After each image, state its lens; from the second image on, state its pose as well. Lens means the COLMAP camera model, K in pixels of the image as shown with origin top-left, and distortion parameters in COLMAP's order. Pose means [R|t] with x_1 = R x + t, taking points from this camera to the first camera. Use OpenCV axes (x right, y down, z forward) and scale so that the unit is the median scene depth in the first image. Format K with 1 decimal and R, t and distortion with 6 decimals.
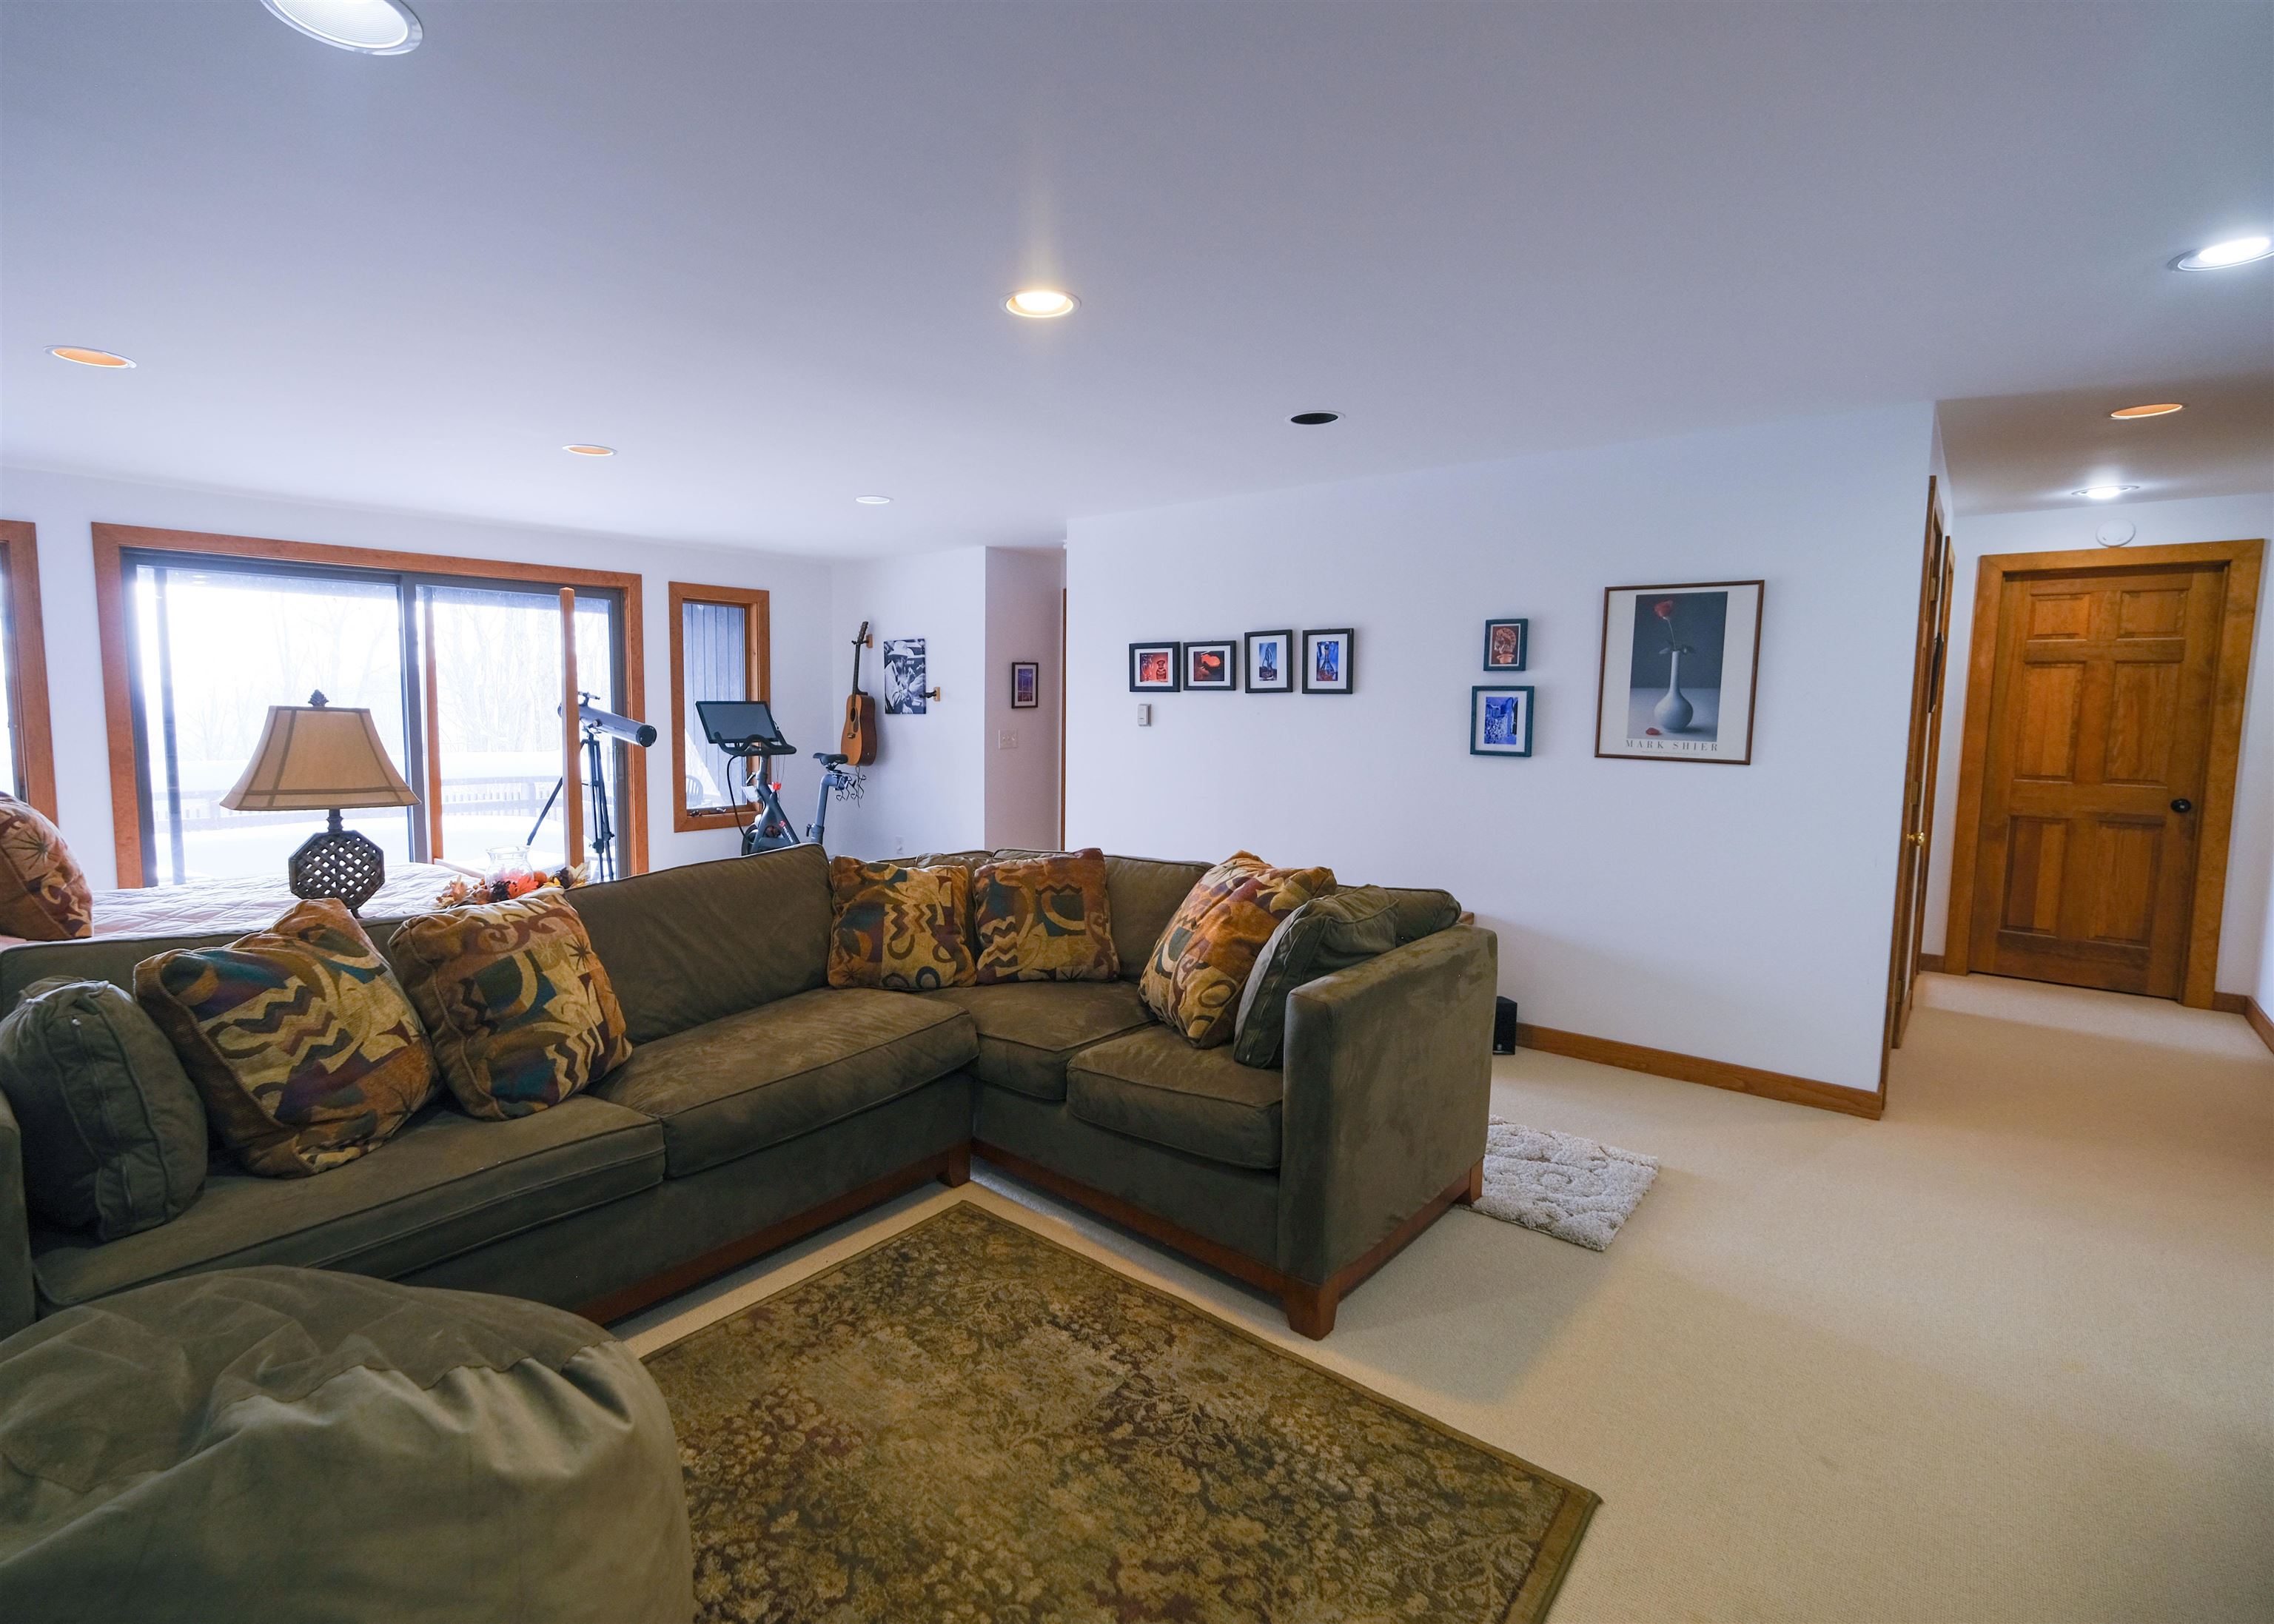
lens RADIAL K [[1044.8, 0, 1136.2], [0, 1044.8, 778.2], [0, 0, 1]] dist [0.002551, 0.000179]
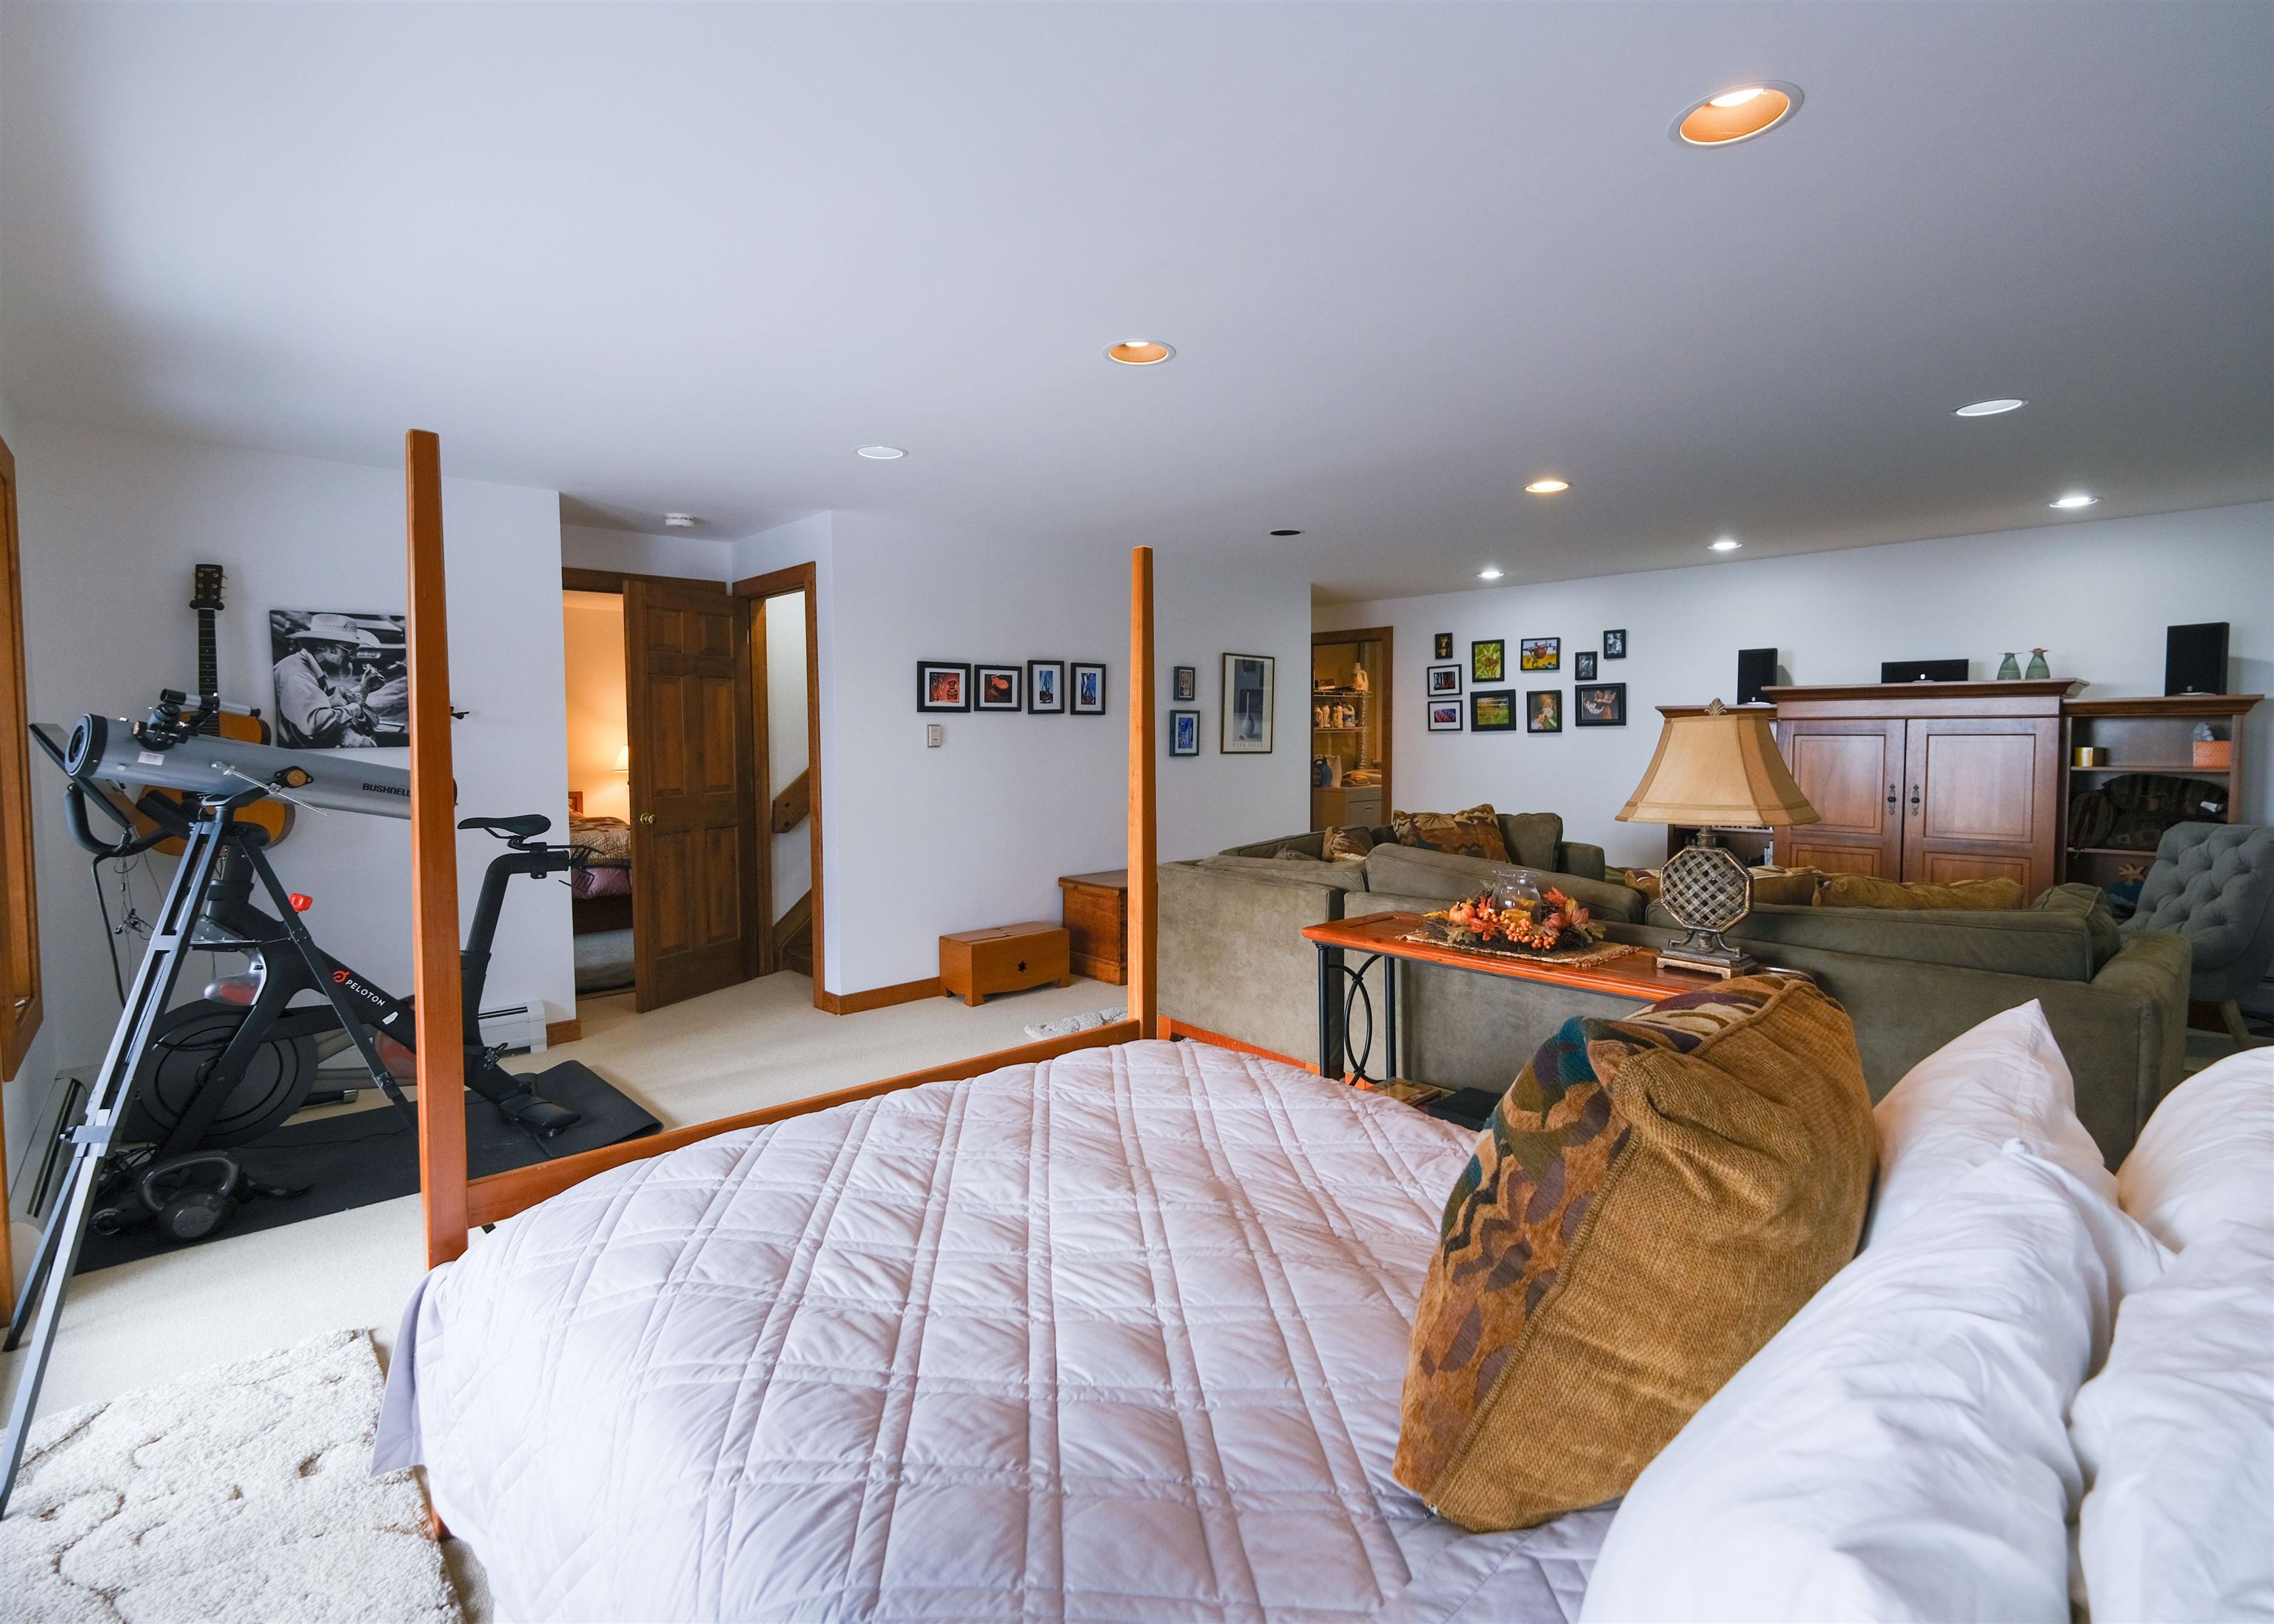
lens RADIAL K [[1044.8, 0, 1136.2], [0, 1044.8, 778.2], [0, 0, 1]] dist [0.002551, 0.000179]
pose [[0.157288, -0.062261, 0.985588, -0.959405], [0.071220, 0.996127, 0.051561, -0.060395], [-0.984981, 0.062083, 0.161113, 0.687432]]
